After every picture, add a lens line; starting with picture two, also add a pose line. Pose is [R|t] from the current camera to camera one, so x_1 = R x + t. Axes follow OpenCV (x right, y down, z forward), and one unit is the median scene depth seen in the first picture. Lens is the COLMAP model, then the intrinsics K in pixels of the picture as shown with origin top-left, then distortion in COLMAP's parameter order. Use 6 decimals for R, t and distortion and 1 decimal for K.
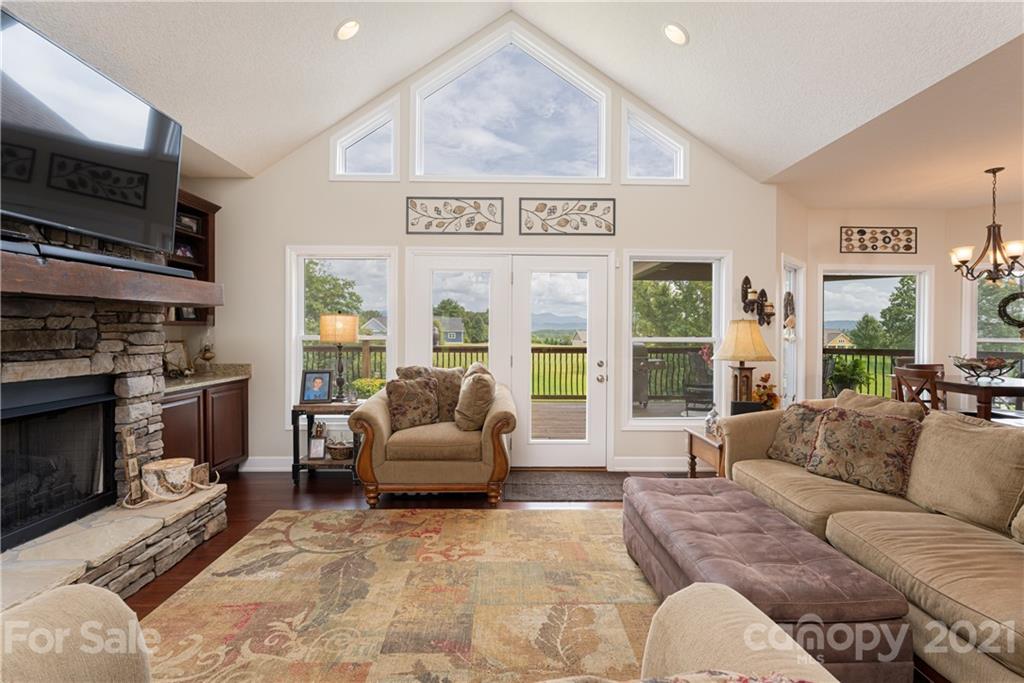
lens RADIAL K [[475.6, 0, 513.0], [0, 475.6, 335.4], [0, 0, 1]] dist [0.001646, -0.000291]
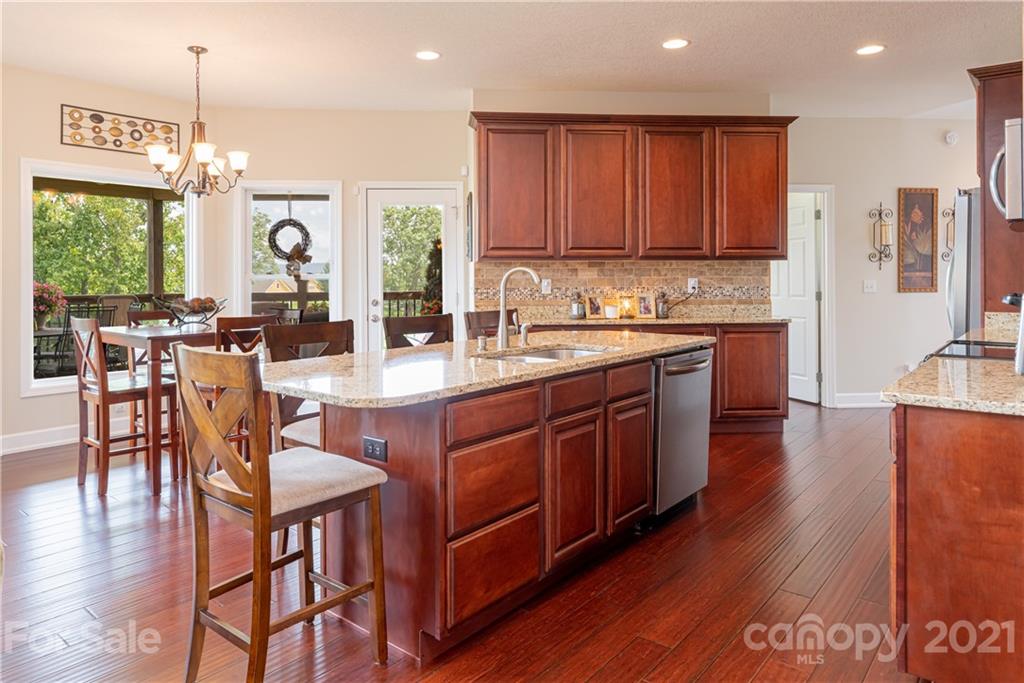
lens RADIAL K [[670.7, 0, 482.4], [0, 670.7, 281.5], [0, 0, 1]] dist [-0.000358, 0.000576]
pose [[0.664914, -0.012701, 0.746812, 0.481363], [0.014249, 0.999889, 0.004318, 0.022146], [-0.746784, 0.007771, 0.665021, -0.043013]]
